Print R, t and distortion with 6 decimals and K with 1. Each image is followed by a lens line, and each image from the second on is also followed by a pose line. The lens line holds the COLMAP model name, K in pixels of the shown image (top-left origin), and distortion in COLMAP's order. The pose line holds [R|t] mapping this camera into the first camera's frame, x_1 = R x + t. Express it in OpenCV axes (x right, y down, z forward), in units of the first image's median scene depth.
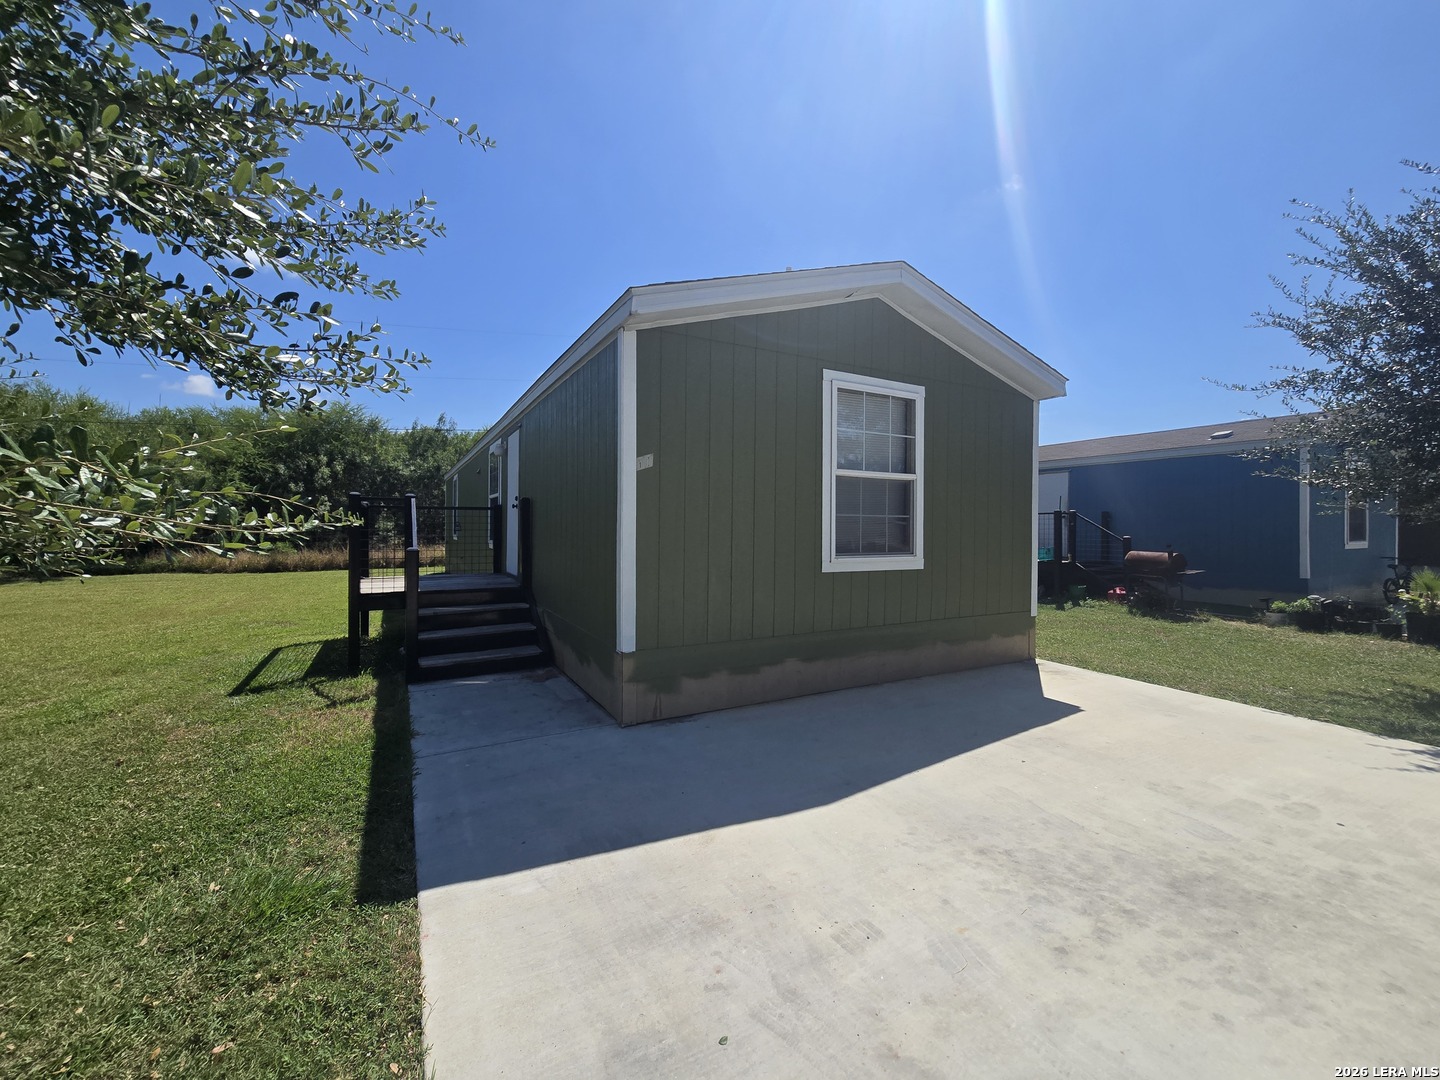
lens RADIAL K [[591.2, 0, 723.8], [0, 591.2, 534.6], [0, 0, 1]] dist [0.000180, 0.001149]
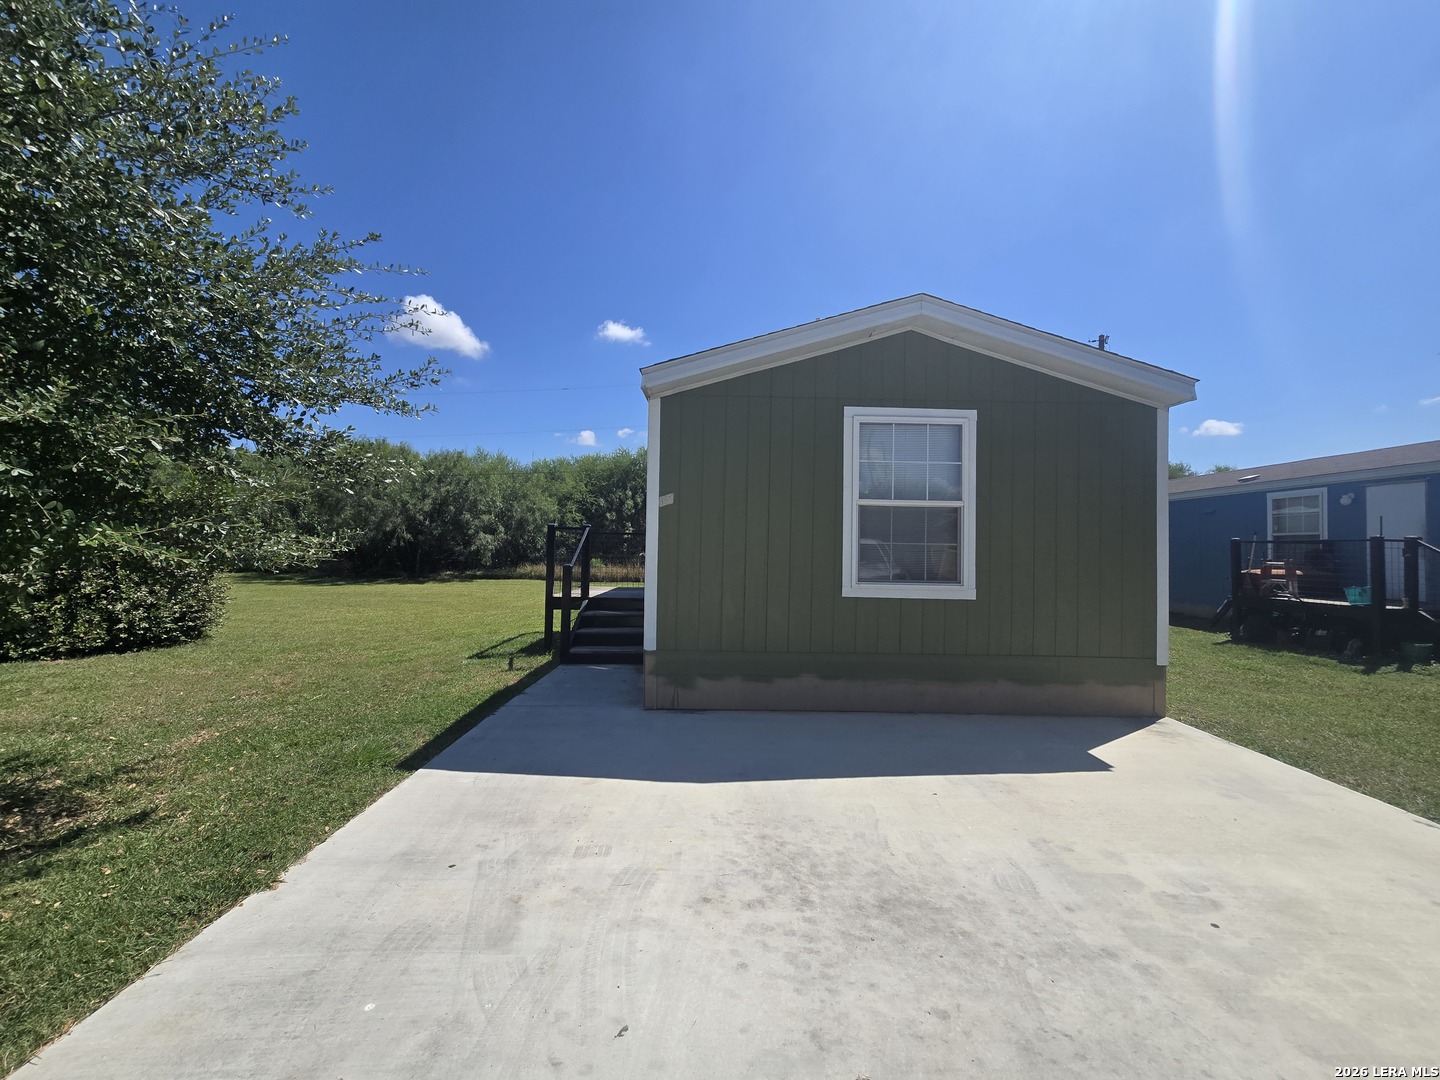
lens RADIAL K [[591.2, 0, 723.8], [0, 591.2, 534.6], [0, 0, 1]] dist [0.000180, 0.001149]
pose [[0.879961, 0.001071, -0.475045, 0.620098], [-0.019500, 0.999236, -0.033869, -0.009276], [0.474646, 0.039067, 0.879309, -0.051000]]
